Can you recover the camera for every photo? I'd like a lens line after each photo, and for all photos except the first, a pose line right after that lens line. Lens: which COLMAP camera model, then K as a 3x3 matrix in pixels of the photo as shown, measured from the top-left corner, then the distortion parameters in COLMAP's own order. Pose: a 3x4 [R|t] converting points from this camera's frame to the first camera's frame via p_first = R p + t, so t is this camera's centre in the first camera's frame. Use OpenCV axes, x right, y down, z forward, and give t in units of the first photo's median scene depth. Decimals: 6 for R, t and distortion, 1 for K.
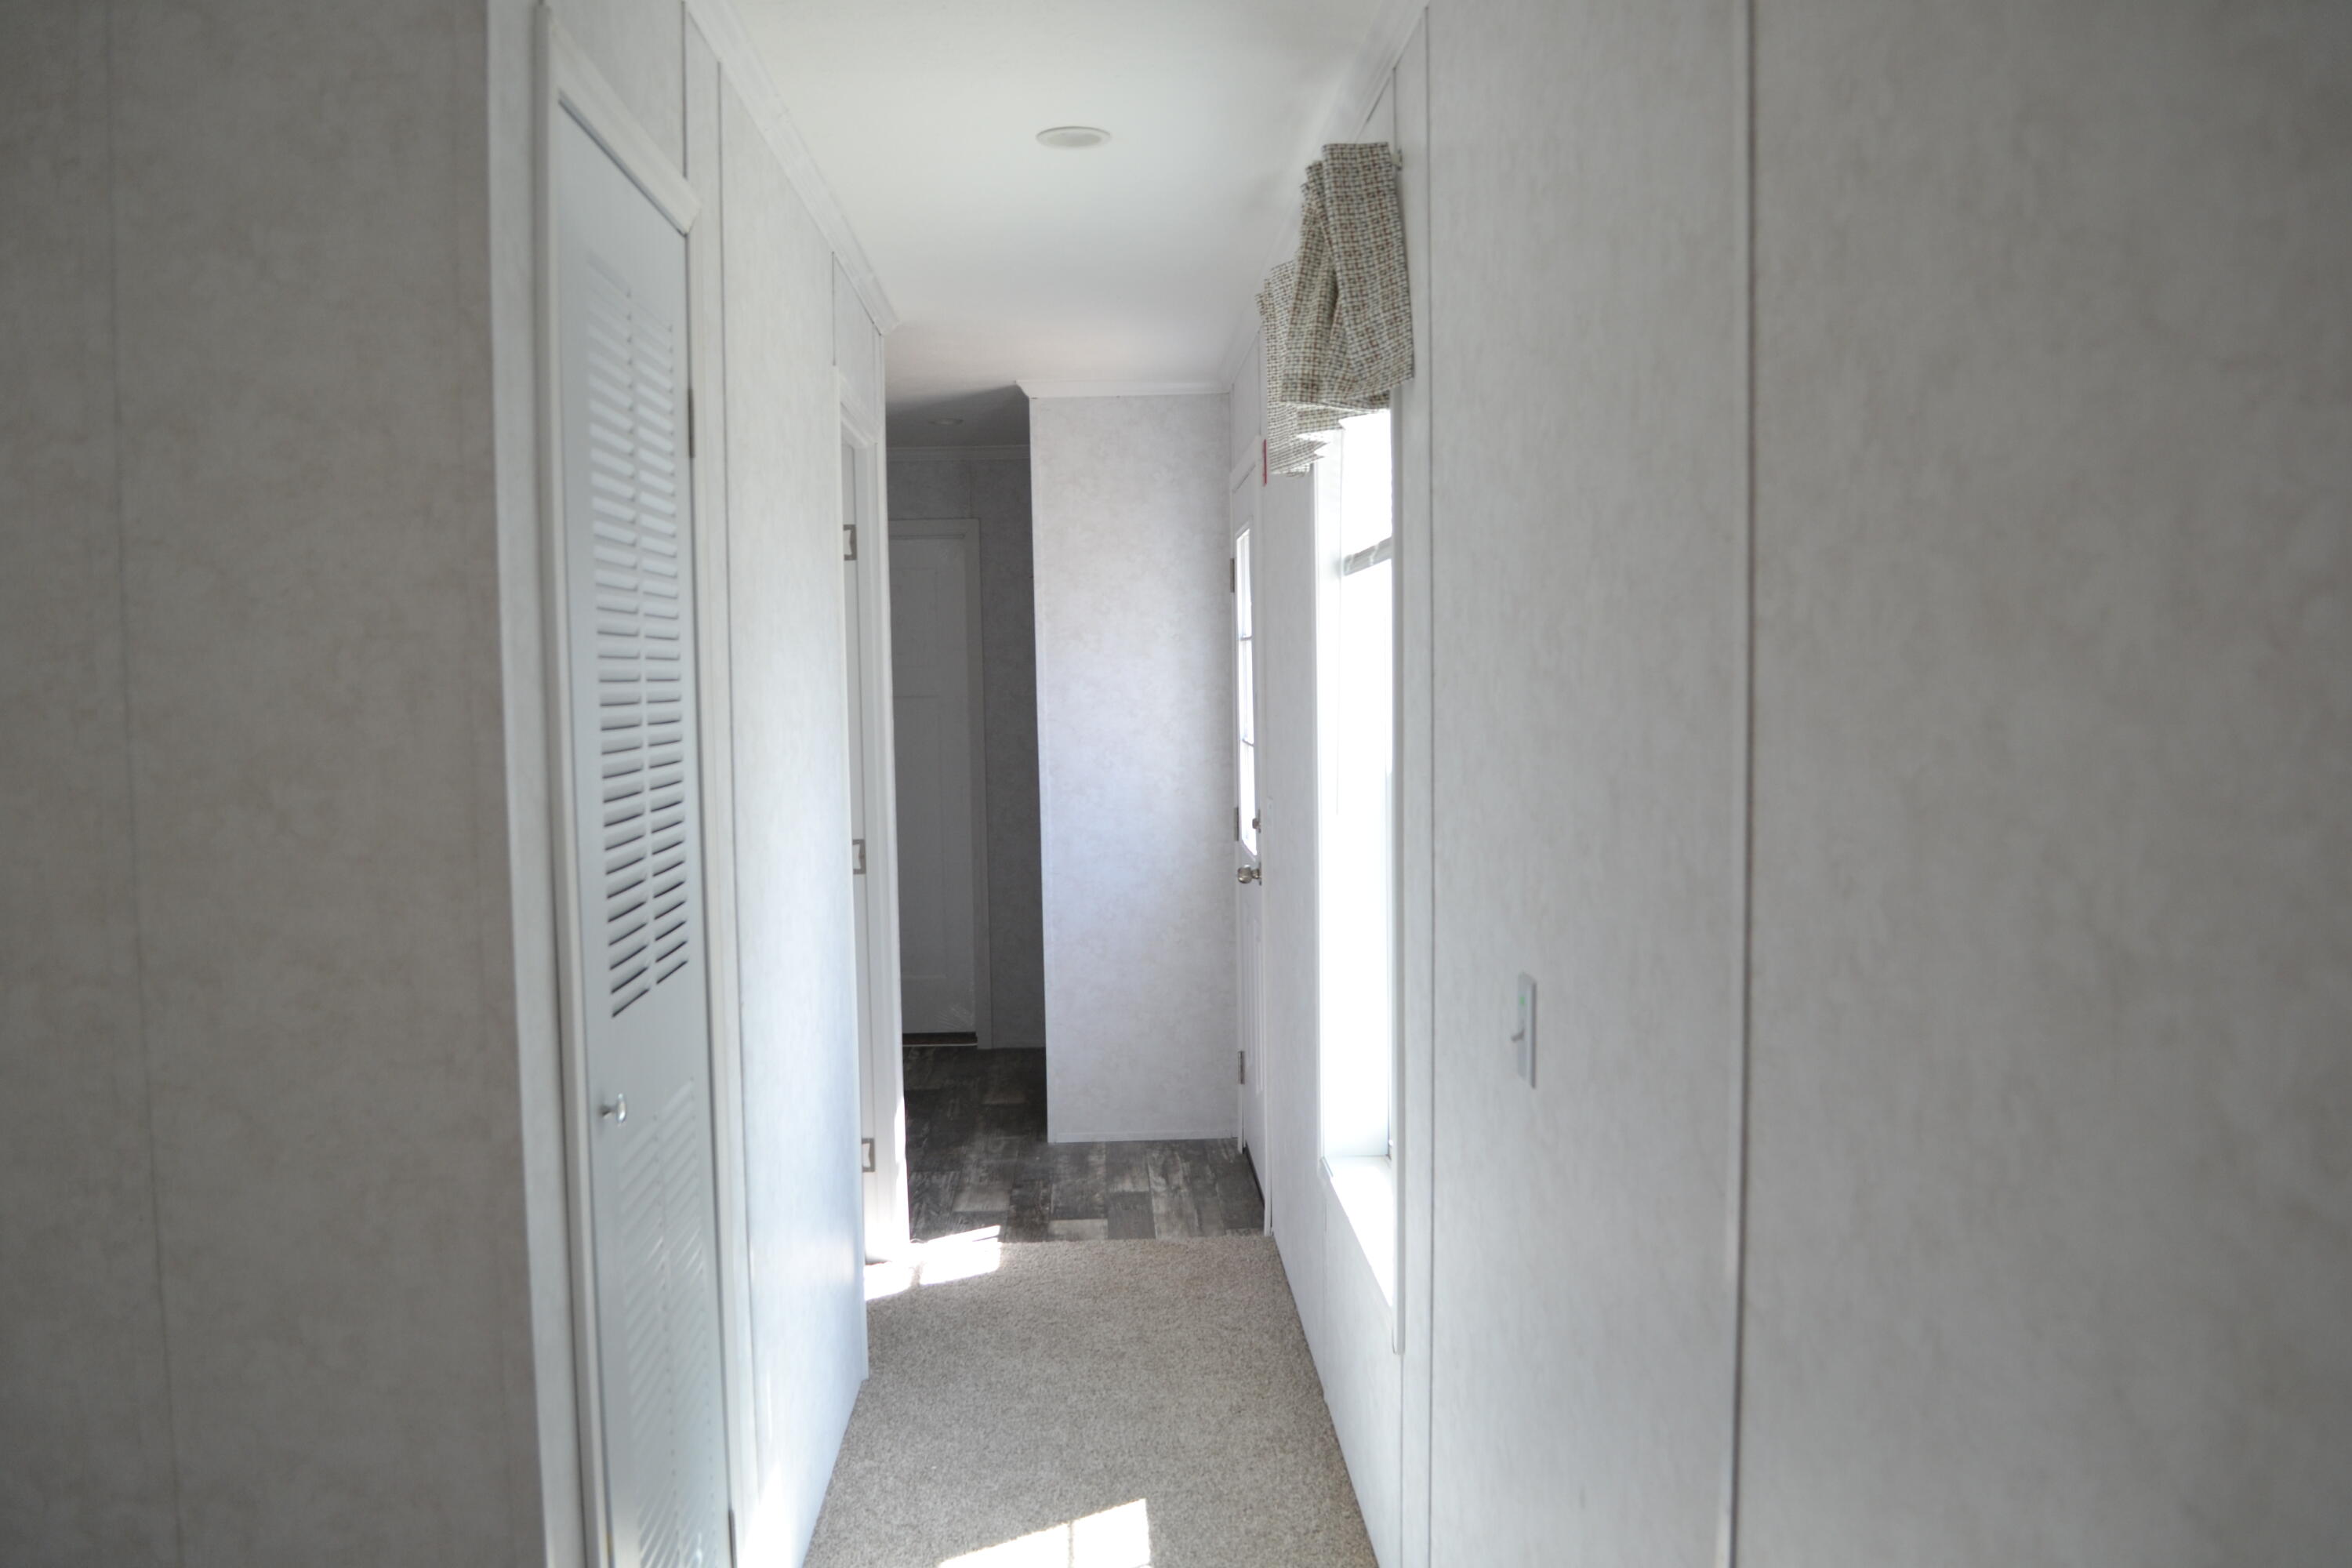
lens RADIAL K [[1888.3, 0, 1187.0], [0, 1888.3, 794.8], [0, 0, 1]] dist [-0.081166, 0.012208]
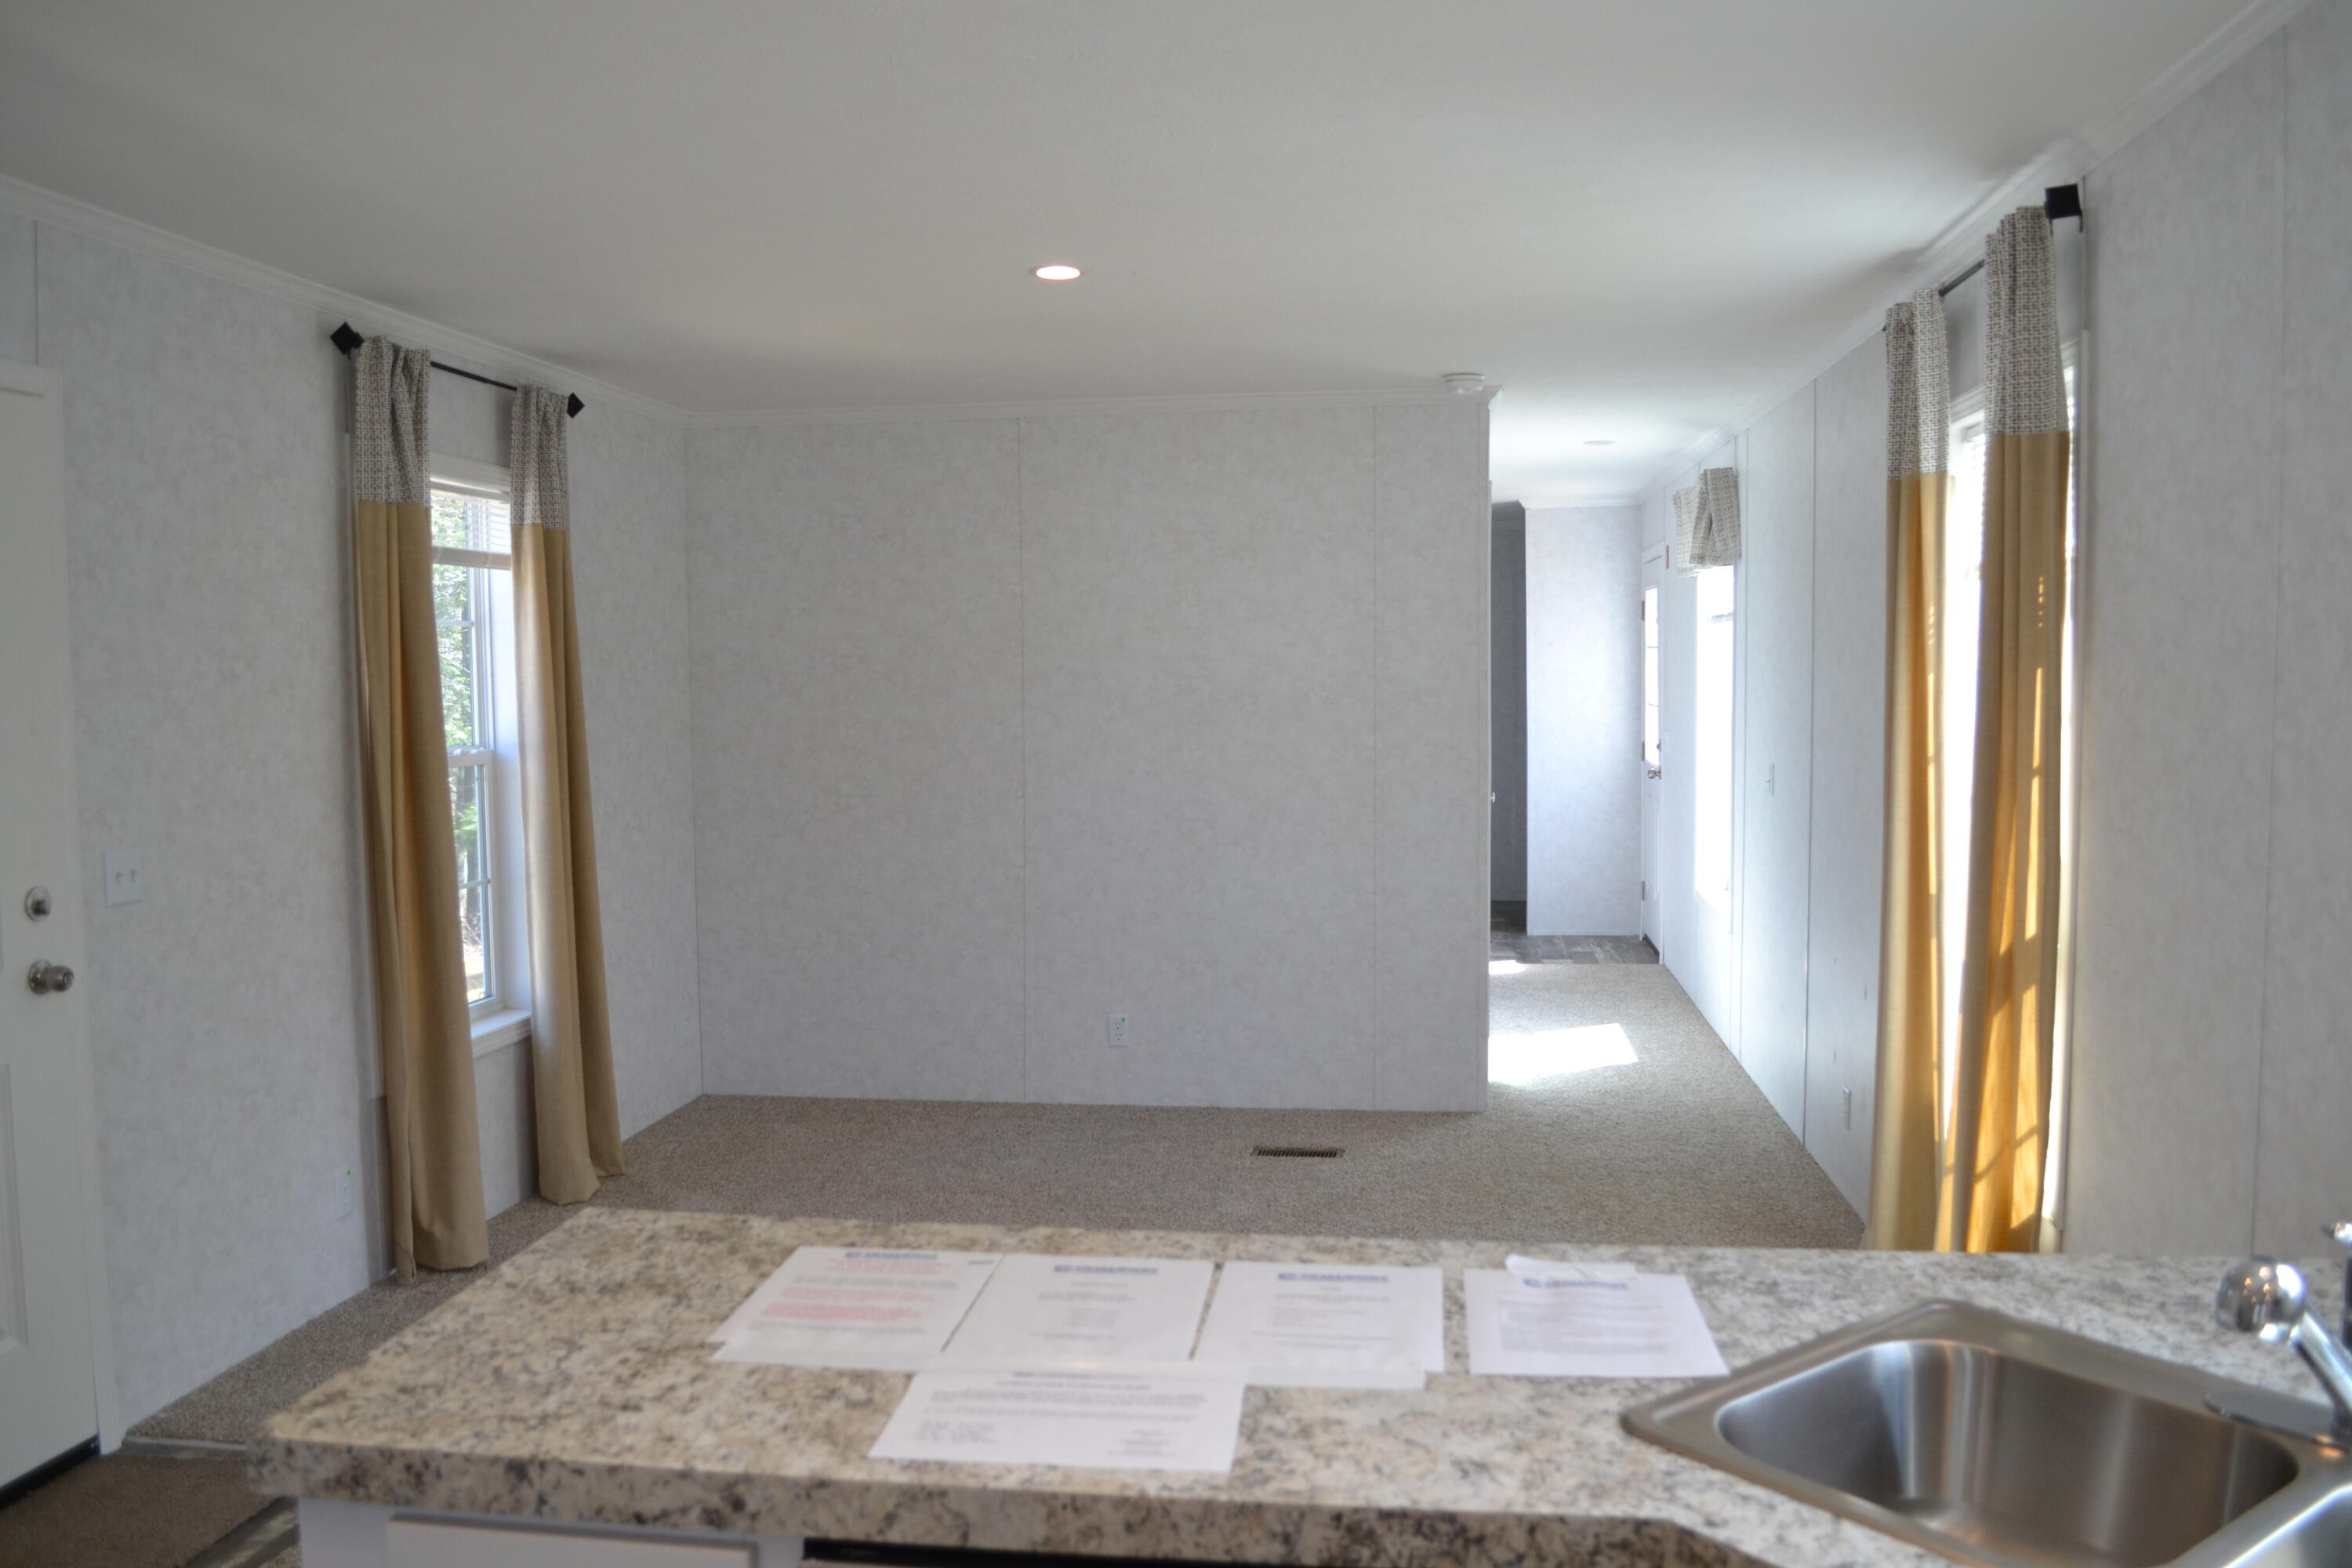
lens RADIAL K [[1888.3, 0, 1156.6], [0, 1888.3, 794.7], [0, 0, 1]] dist [-0.081166, 0.012208]
pose [[0.980964, 0.016607, -0.193476, -0.085827], [-0.015354, 0.999850, 0.007972, 0.052758], [0.193579, -0.004850, 0.981073, -0.872547]]
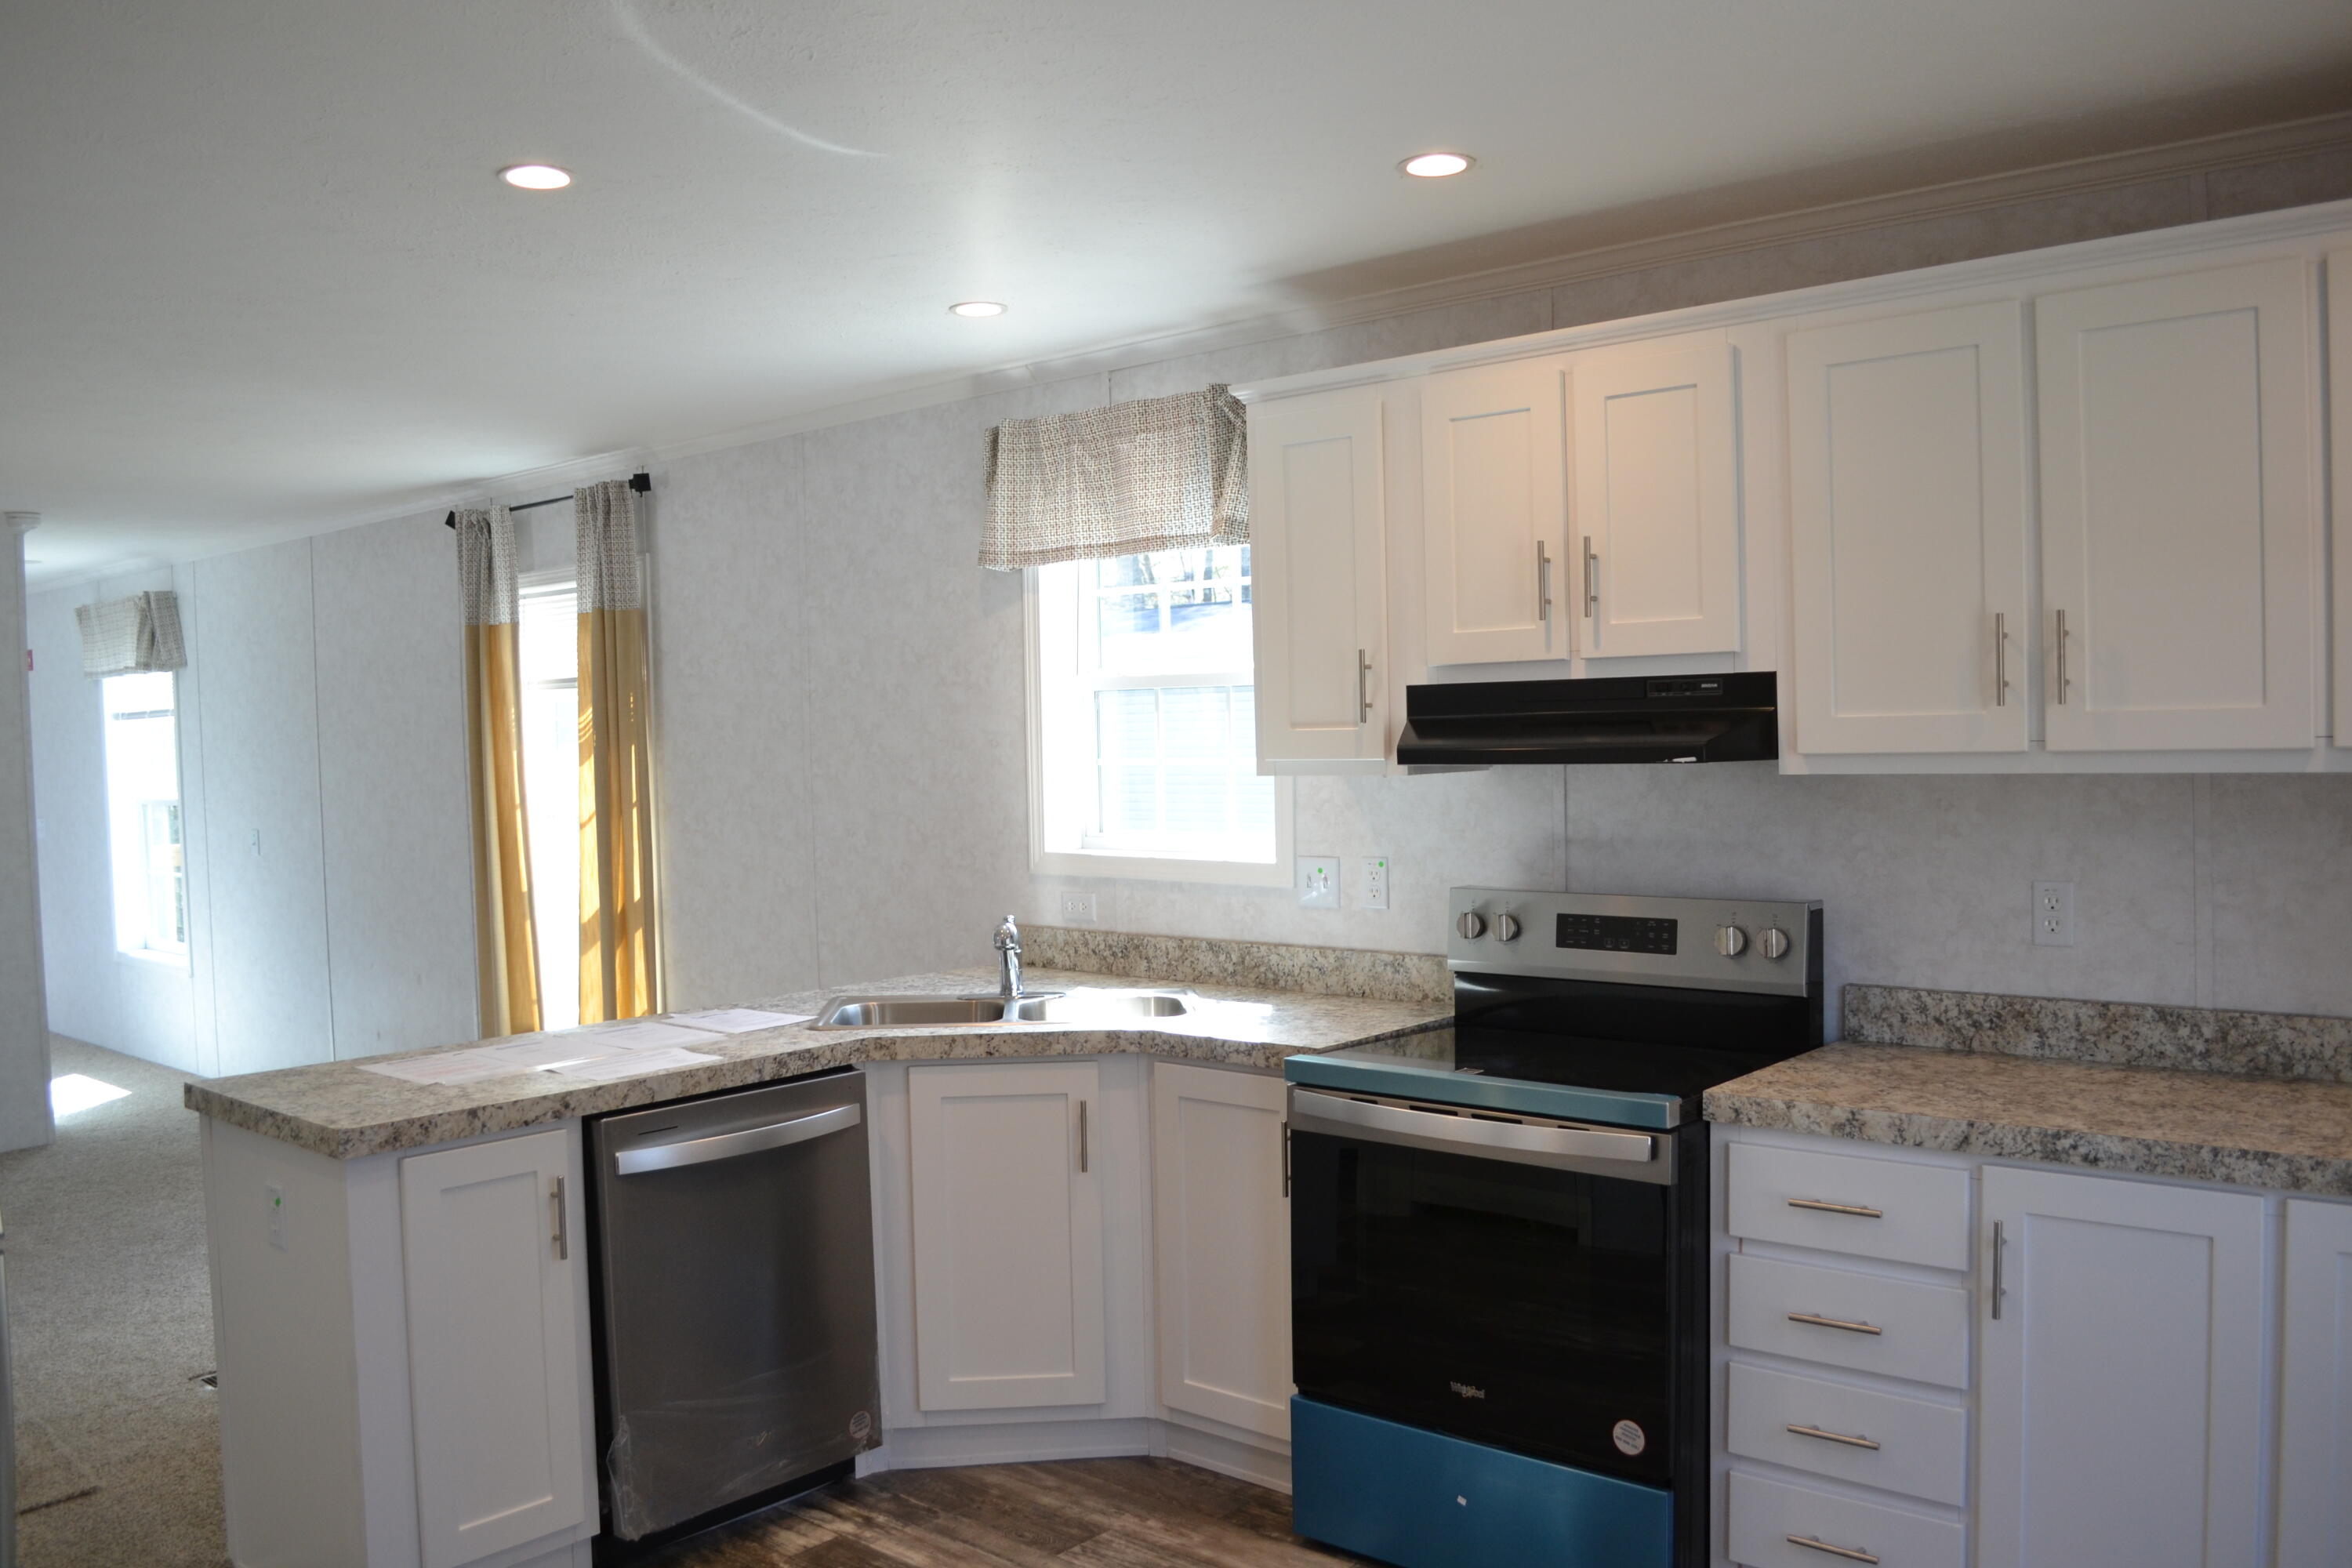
lens RADIAL K [[1888.3, 0, 1178.8], [0, 1888.3, 796.6], [0, 0, 1]] dist [-0.081166, 0.012208]
pose [[0.693500, -0.032177, 0.719738, -0.485322], [0.061660, 0.997988, -0.014795, 0.077017], [-0.717814, 0.054639, 0.694088, -1.192874]]
